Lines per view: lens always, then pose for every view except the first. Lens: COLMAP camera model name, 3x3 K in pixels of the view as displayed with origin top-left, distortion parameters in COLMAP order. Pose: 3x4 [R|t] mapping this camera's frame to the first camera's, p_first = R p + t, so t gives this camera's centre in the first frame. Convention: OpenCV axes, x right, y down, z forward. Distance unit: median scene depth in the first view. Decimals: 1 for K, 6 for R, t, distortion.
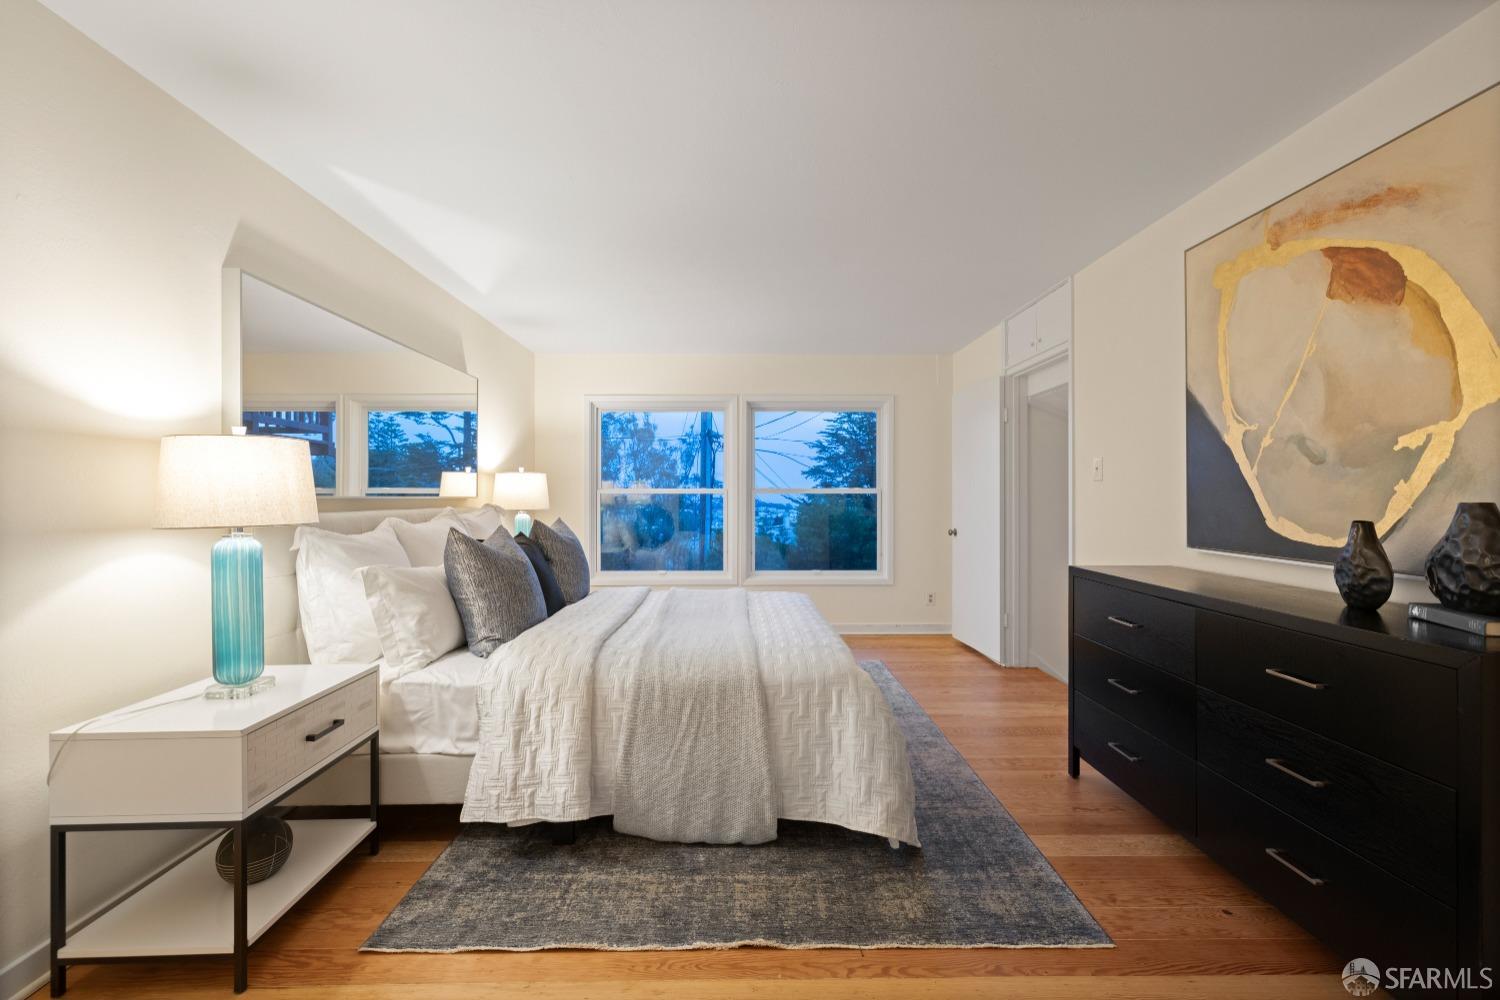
lens RADIAL K [[624.7, 0, 751.2], [0, 624.7, 502.2], [0, 0, 1]] dist [-0.001001, 0.001179]
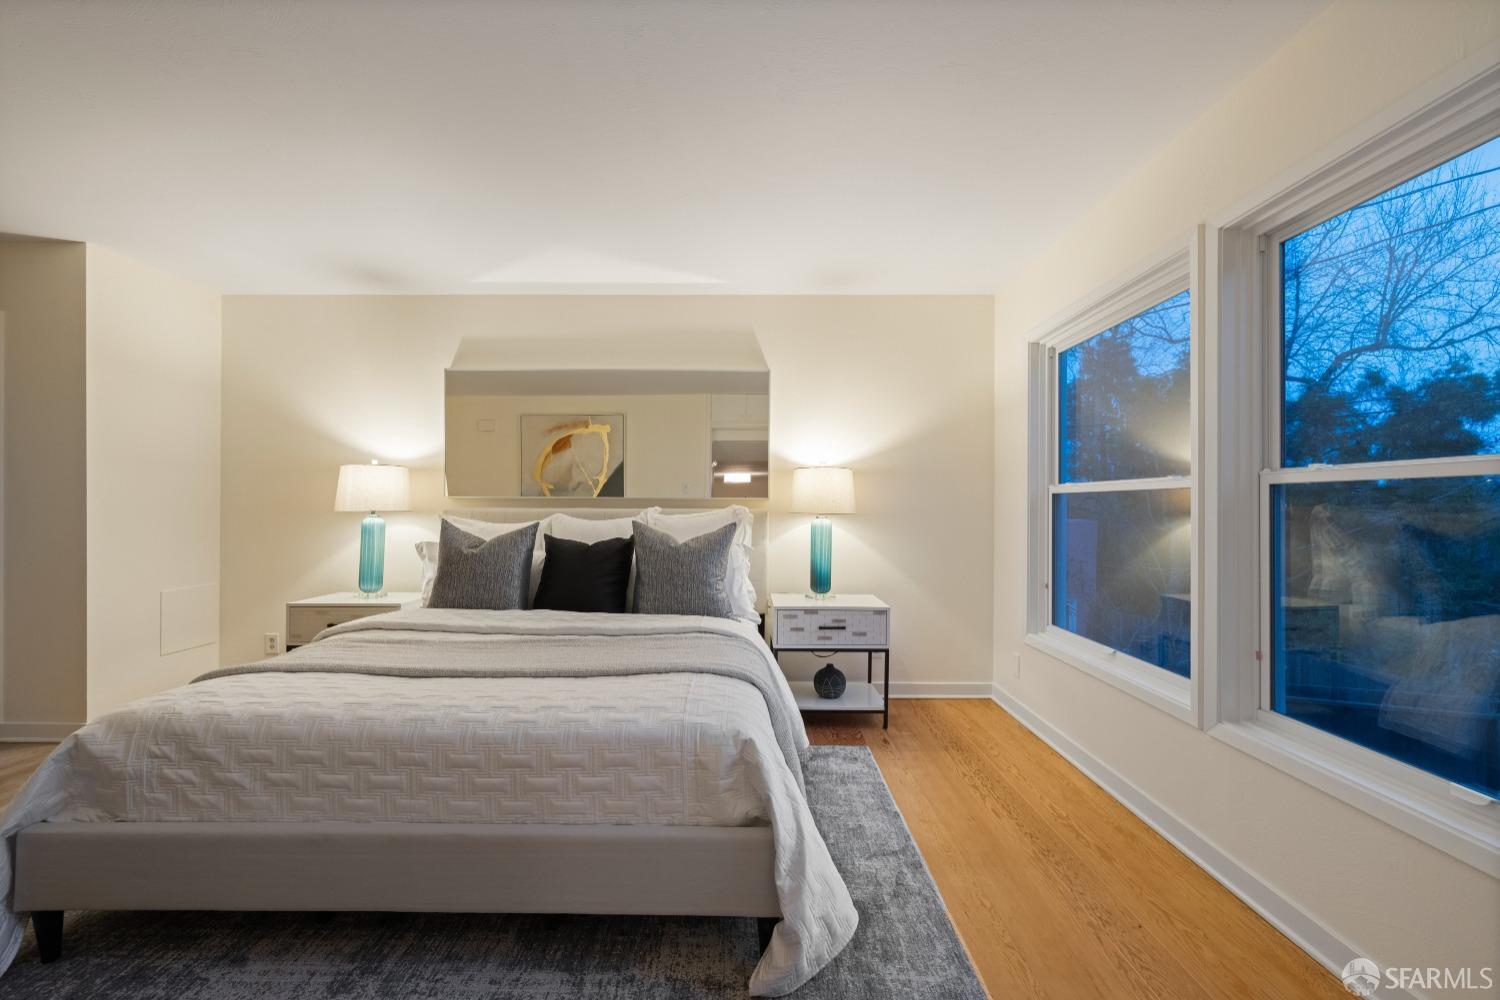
lens RADIAL K [[624.7, 0, 750.0], [0, 624.7, 494.2], [0, 0, 1]] dist [-0.001001, 0.001179]
pose [[-0.026089, -0.010810, -0.999601, 0.429307], [-0.011148, 0.999882, -0.010522, -0.002606], [0.999597, 0.010869, -0.026206, 0.879305]]
